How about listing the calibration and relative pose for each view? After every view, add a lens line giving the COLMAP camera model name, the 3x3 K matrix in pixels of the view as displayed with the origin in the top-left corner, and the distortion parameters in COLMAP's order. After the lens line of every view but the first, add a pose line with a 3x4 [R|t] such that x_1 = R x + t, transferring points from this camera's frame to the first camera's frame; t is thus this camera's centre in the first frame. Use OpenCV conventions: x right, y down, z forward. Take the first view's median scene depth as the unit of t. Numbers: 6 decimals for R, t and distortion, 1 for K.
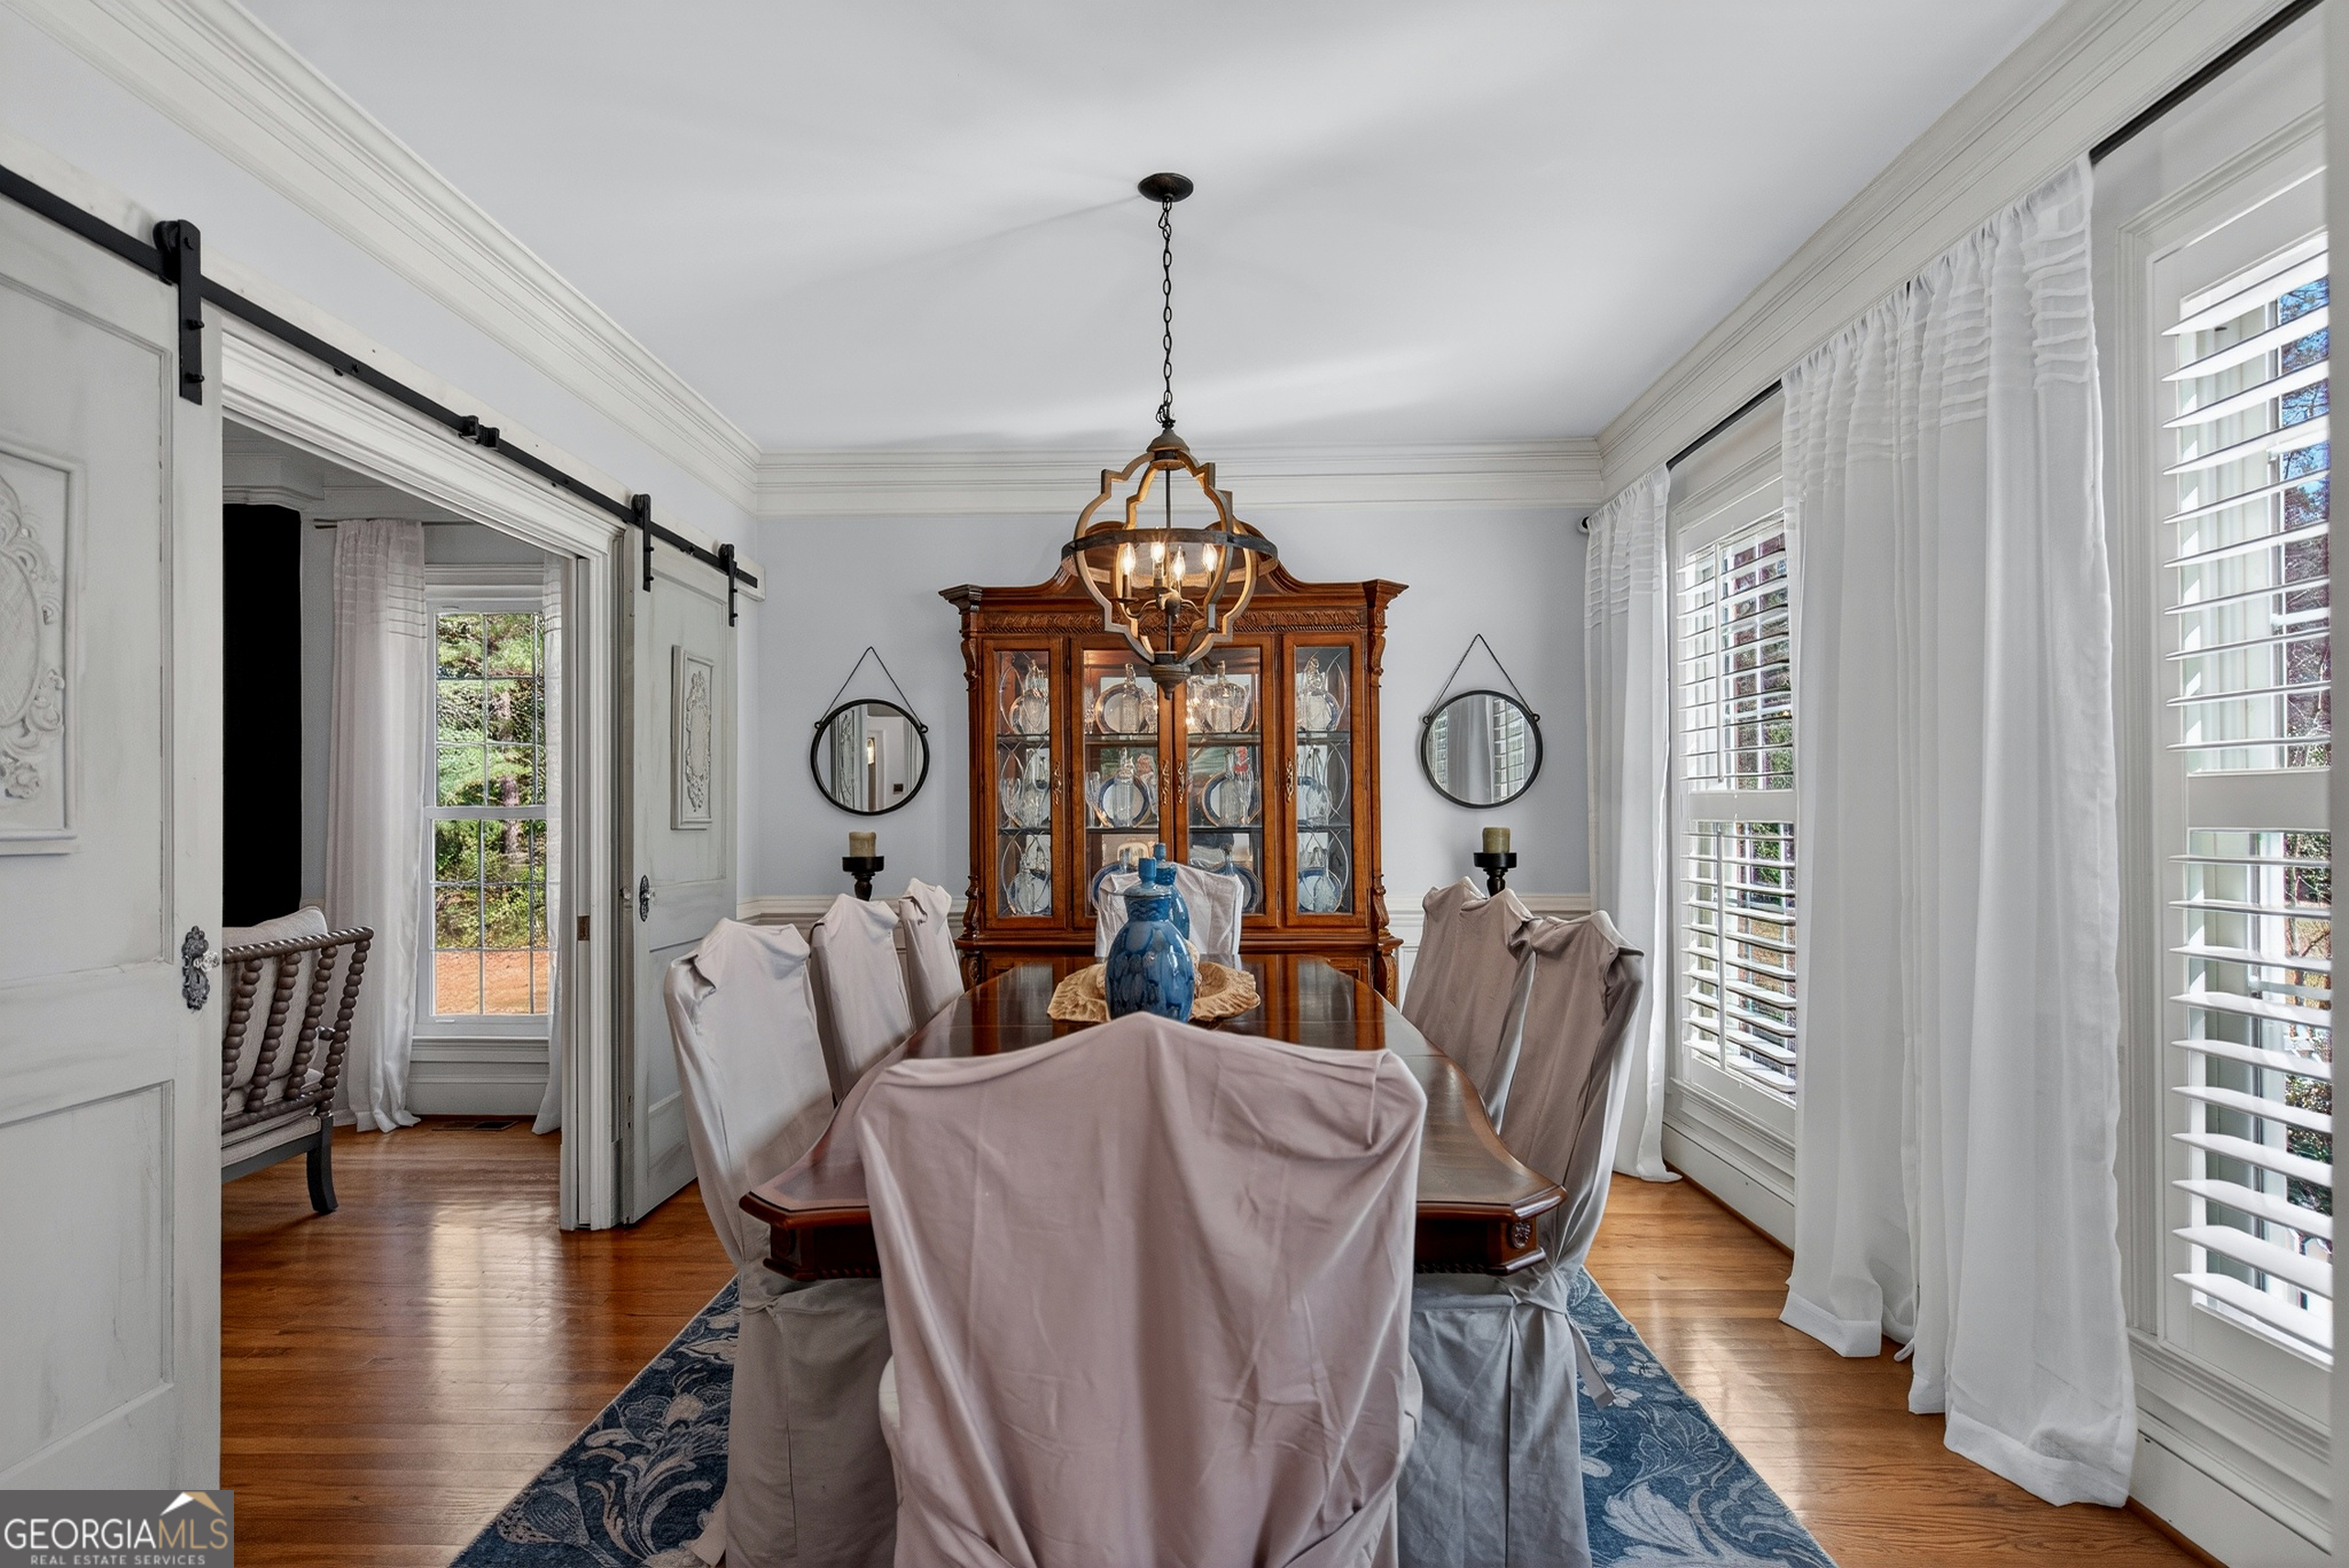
lens RADIAL K [[1177.0, 0, 1149.9], [0, 1177.0, 806.7], [0, 0, 1]] dist [0.012259, -0.008788]
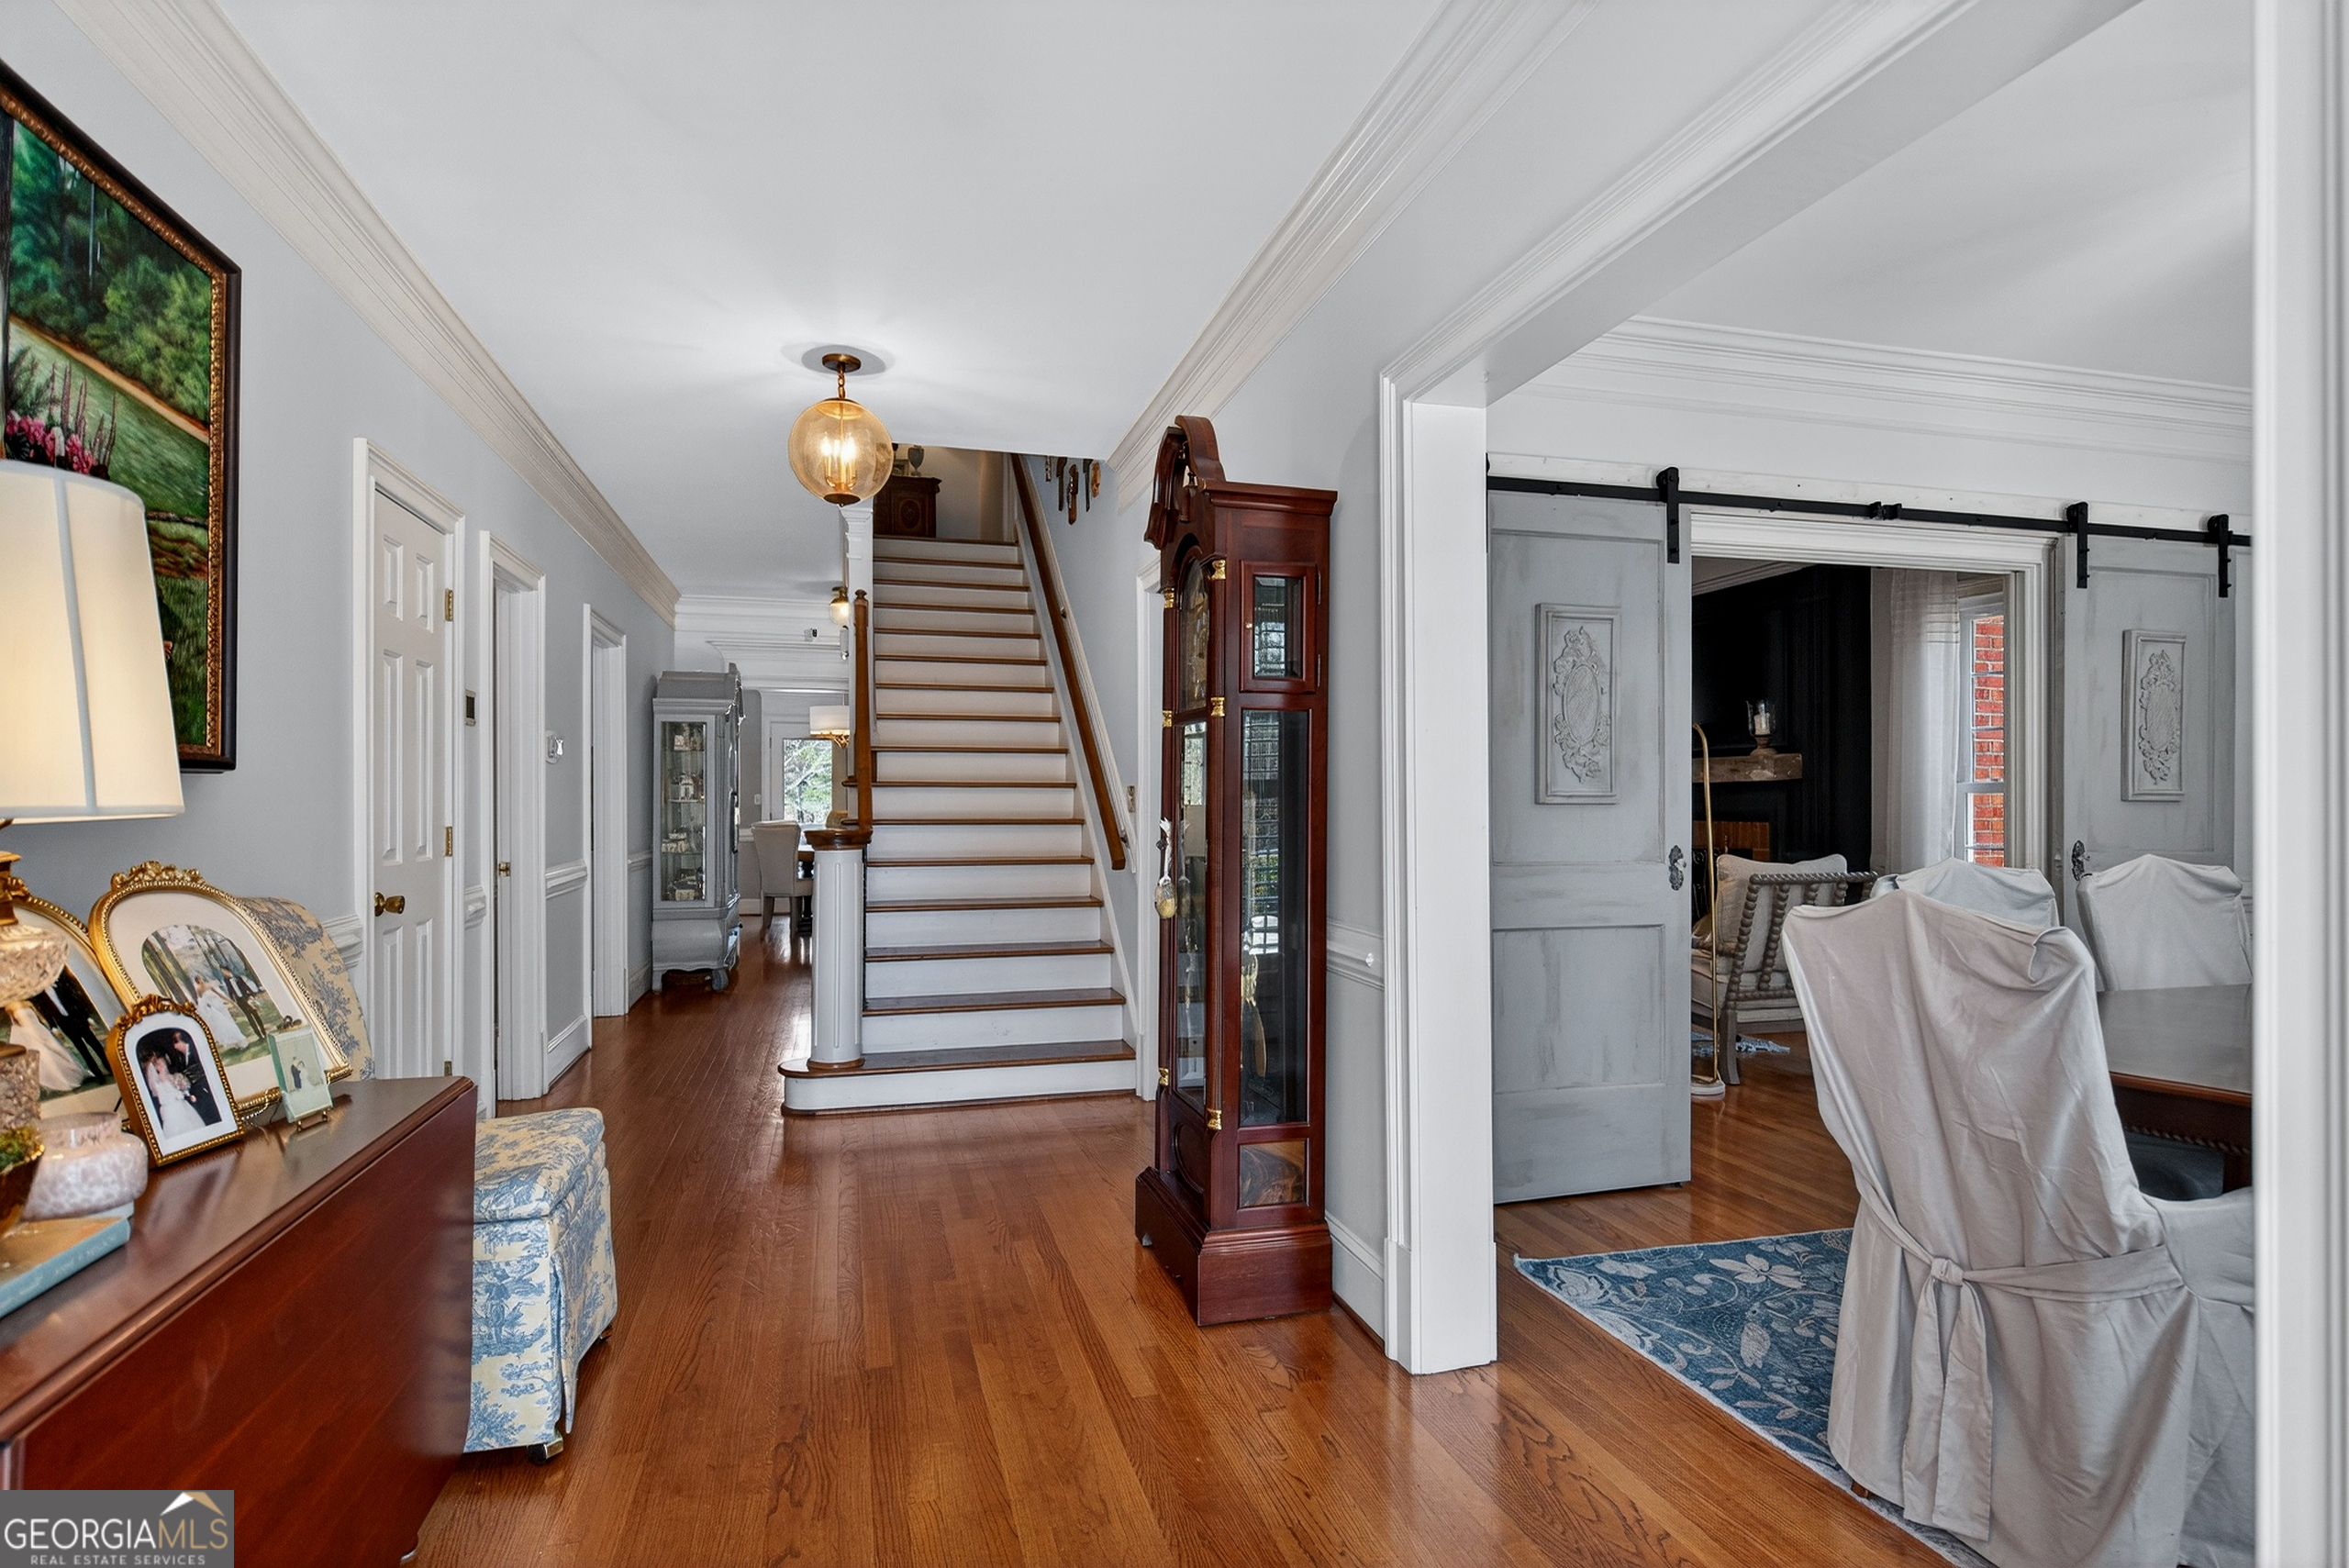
lens RADIAL K [[1177.0, 0, 1149.9], [0, 1177.0, 806.7], [0, 0, 1]] dist [0.012259, -0.008788]
pose [[0.280691, 0.009563, -0.959751, 0.671944], [0.004945, 0.999923, 0.011409, 0.014060], [0.959785, -0.007948, 0.280622, -0.282474]]
